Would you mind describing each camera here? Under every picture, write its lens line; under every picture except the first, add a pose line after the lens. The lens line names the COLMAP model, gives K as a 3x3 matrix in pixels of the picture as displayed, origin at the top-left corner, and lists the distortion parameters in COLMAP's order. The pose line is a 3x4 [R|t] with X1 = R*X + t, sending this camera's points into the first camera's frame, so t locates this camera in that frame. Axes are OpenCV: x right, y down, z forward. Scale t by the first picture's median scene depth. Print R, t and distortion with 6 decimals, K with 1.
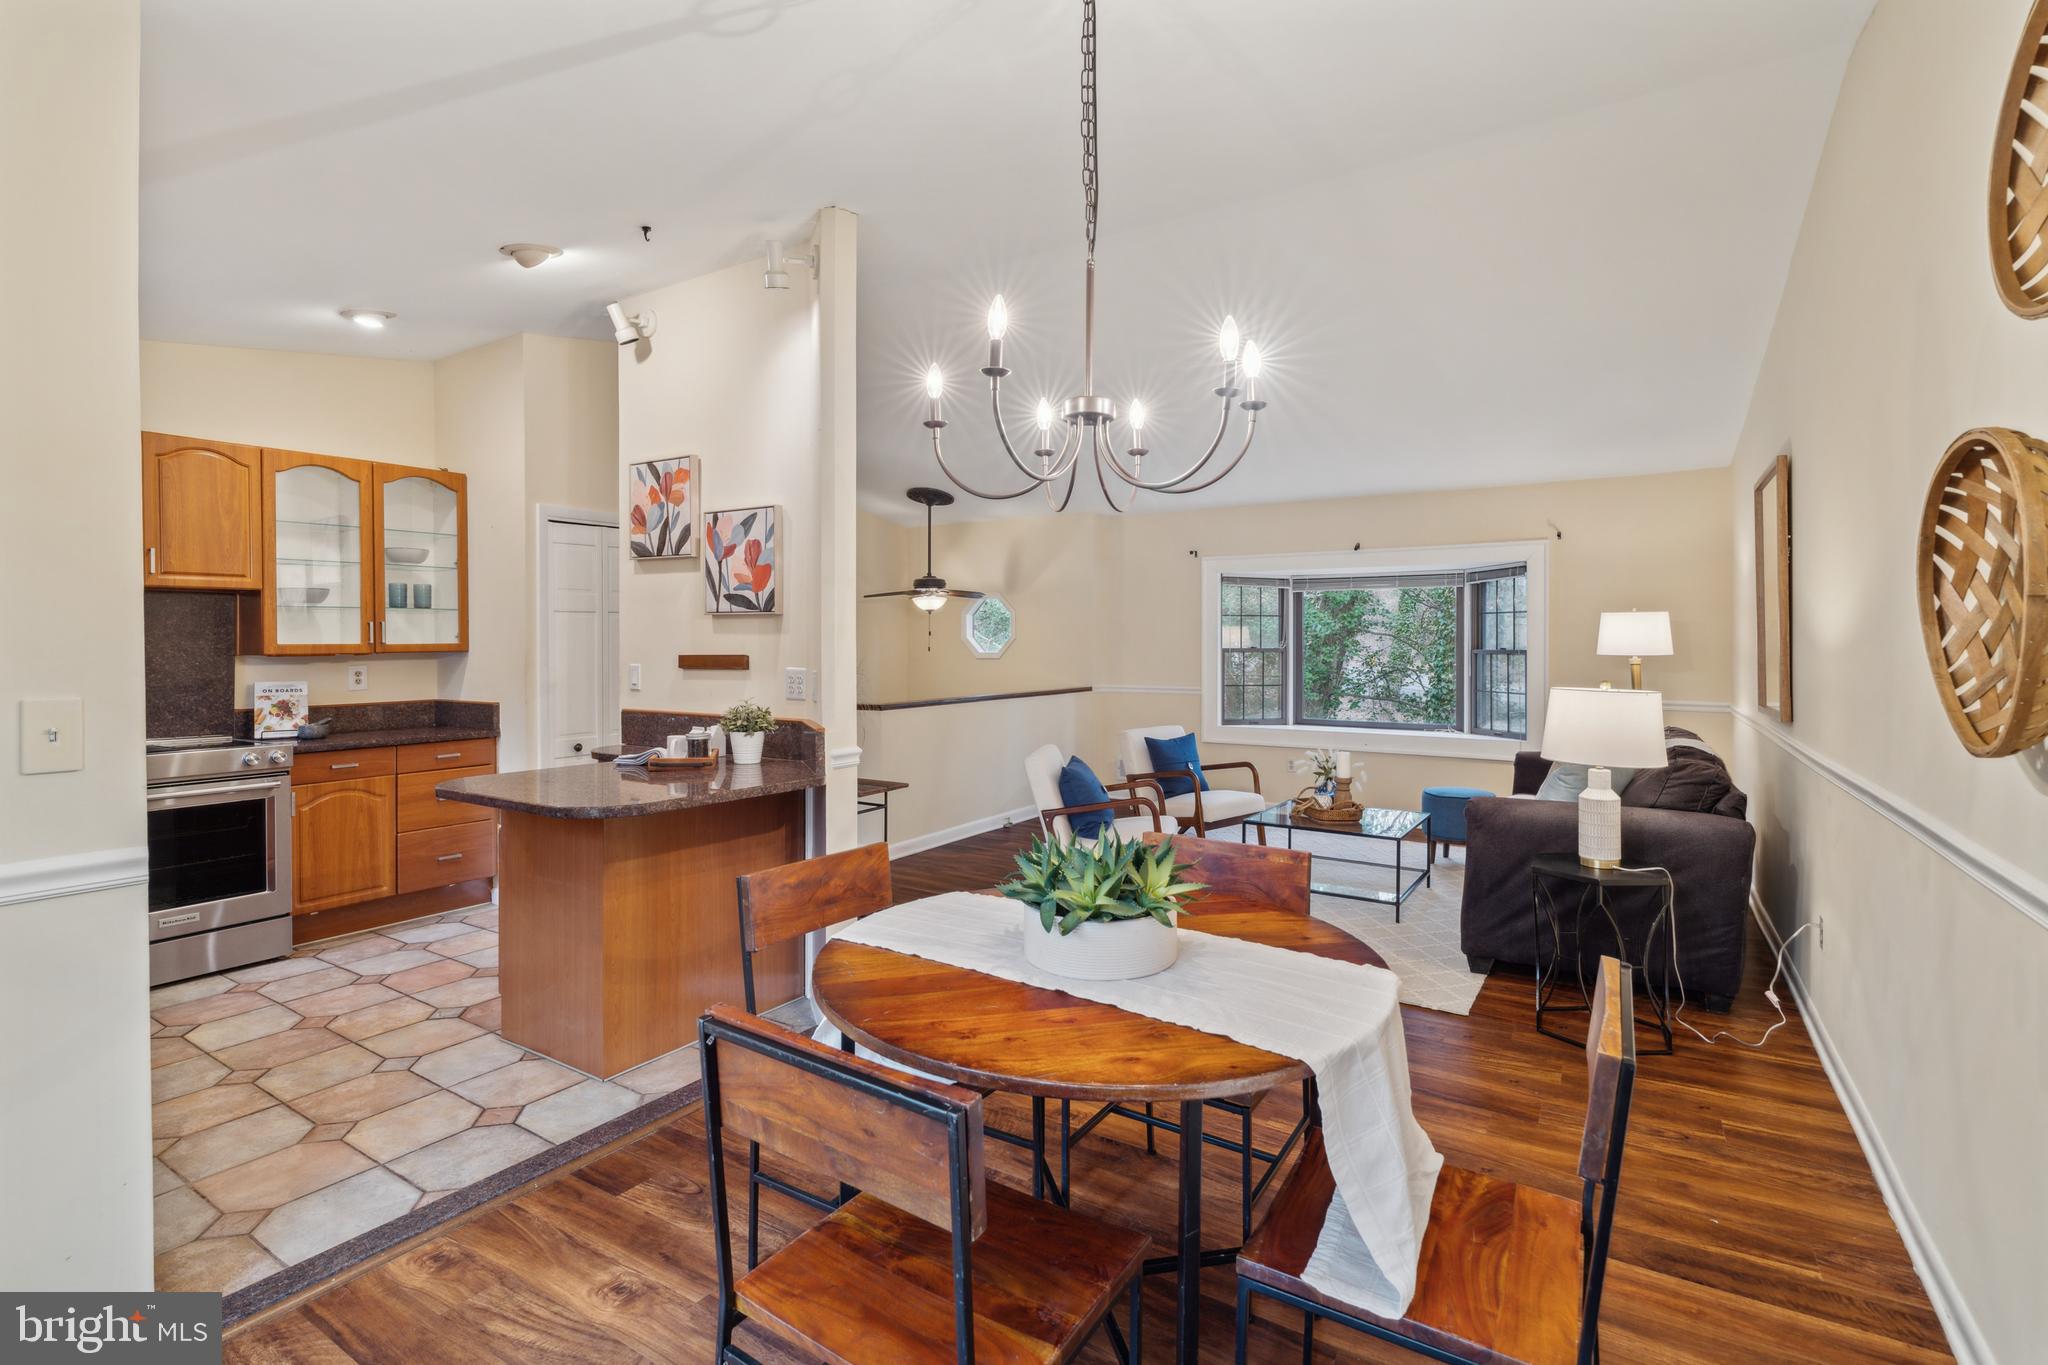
lens RADIAL K [[946.6, 0, 1021.1], [0, 946.6, 645.4], [0, 0, 1]] dist [0.001113, -0.000067]
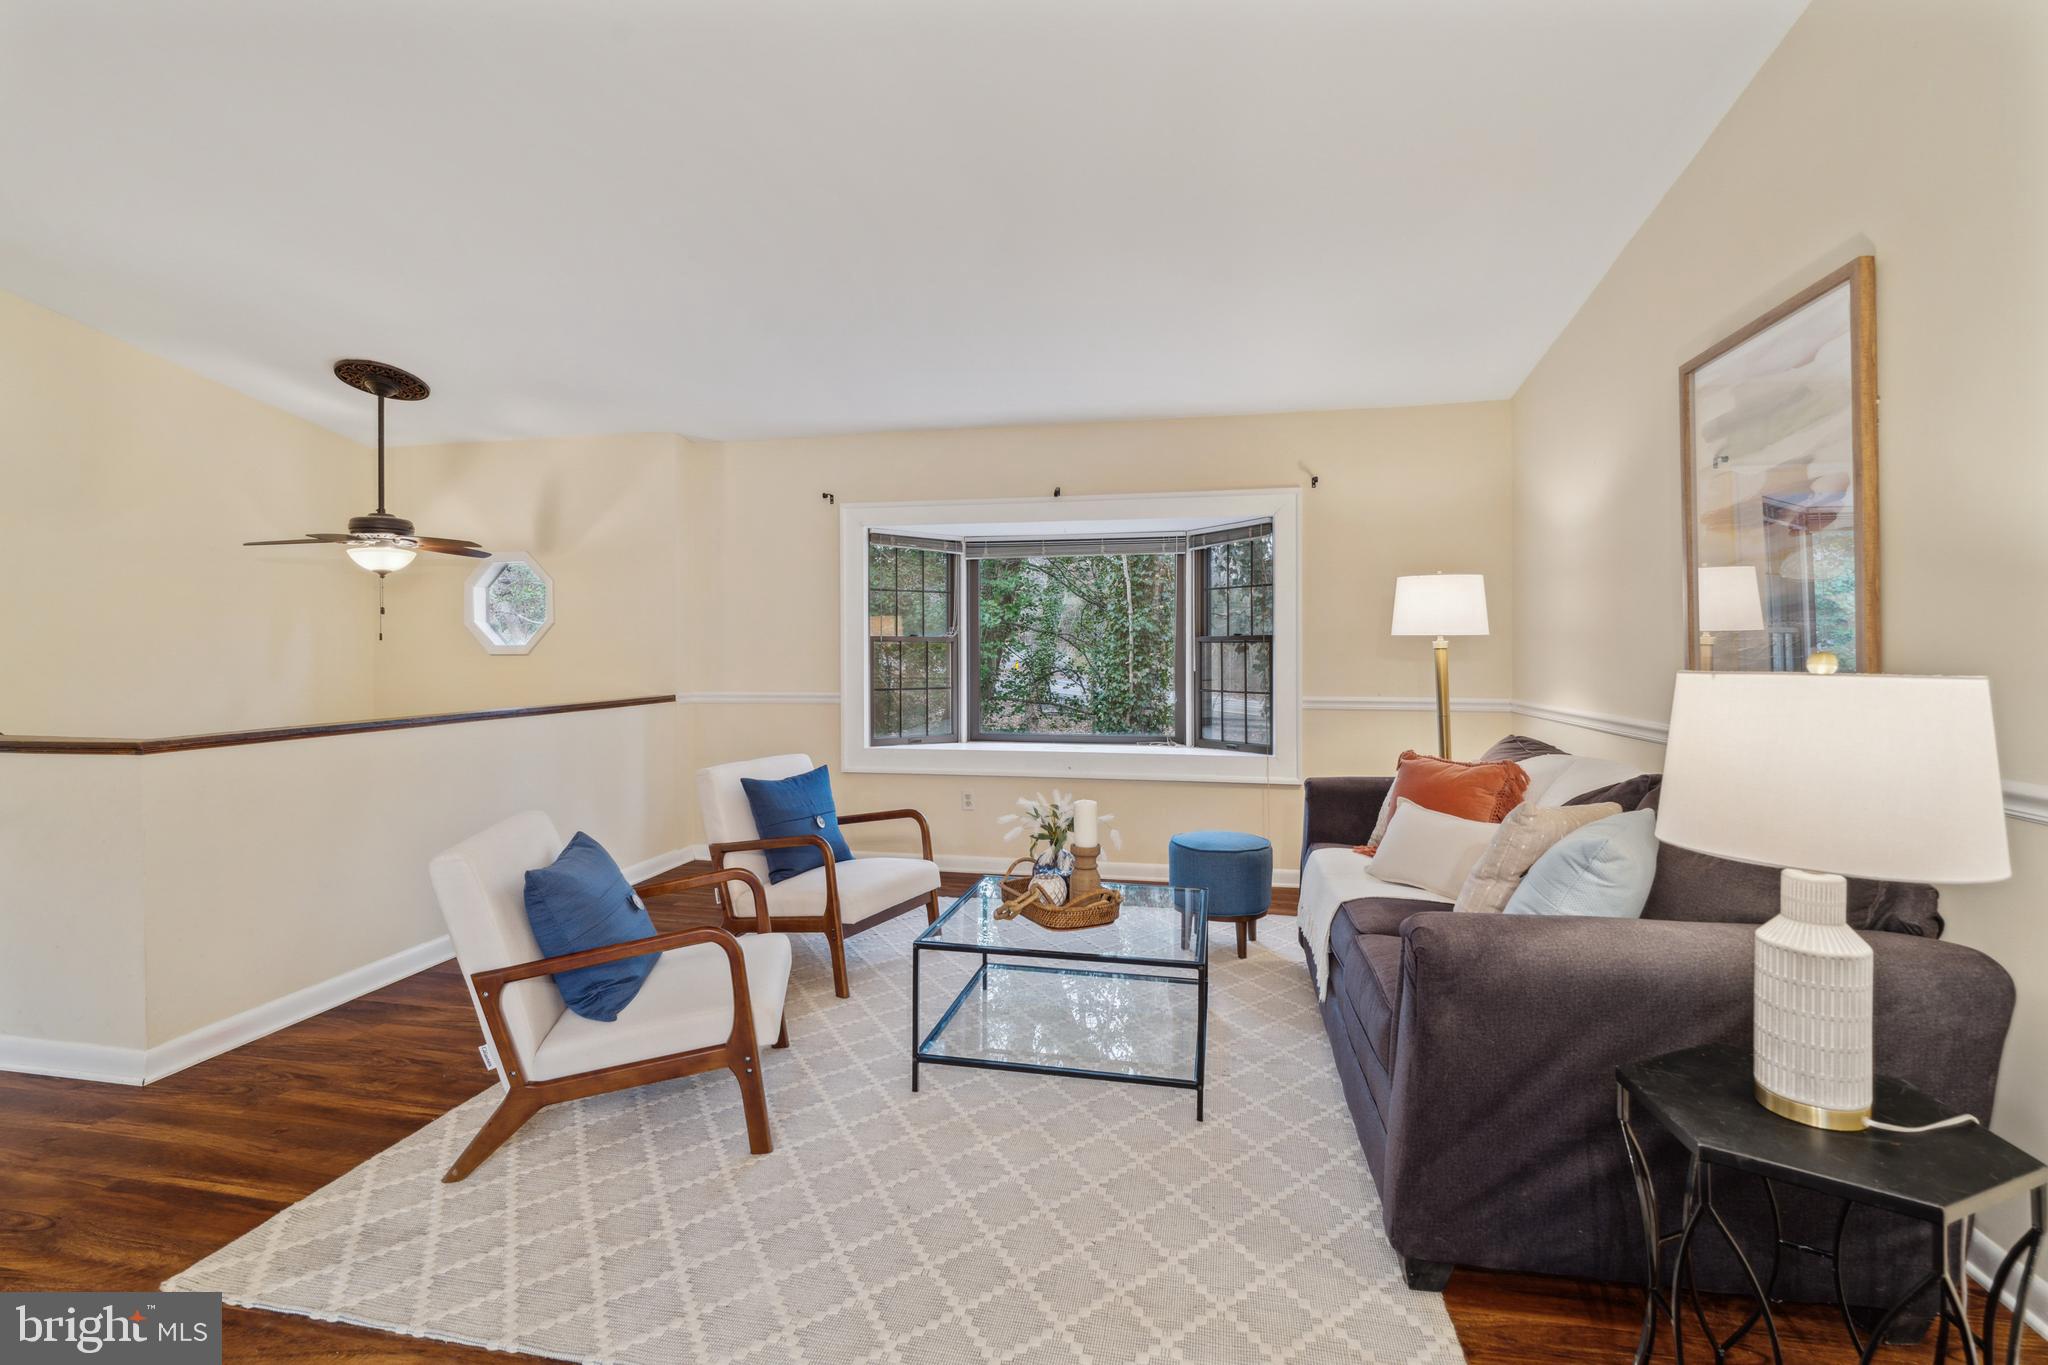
lens RADIAL K [[946.6, 0, 1021.1], [0, 946.6, 645.4], [0, 0, 1]] dist [0.001113, -0.000067]
pose [[0.931722, 0.000244, 0.363172, 0.107243], [0.002962, 0.999961, -0.008271, 0.027035], [-0.363160, 0.008782, 0.931686, 0.528026]]
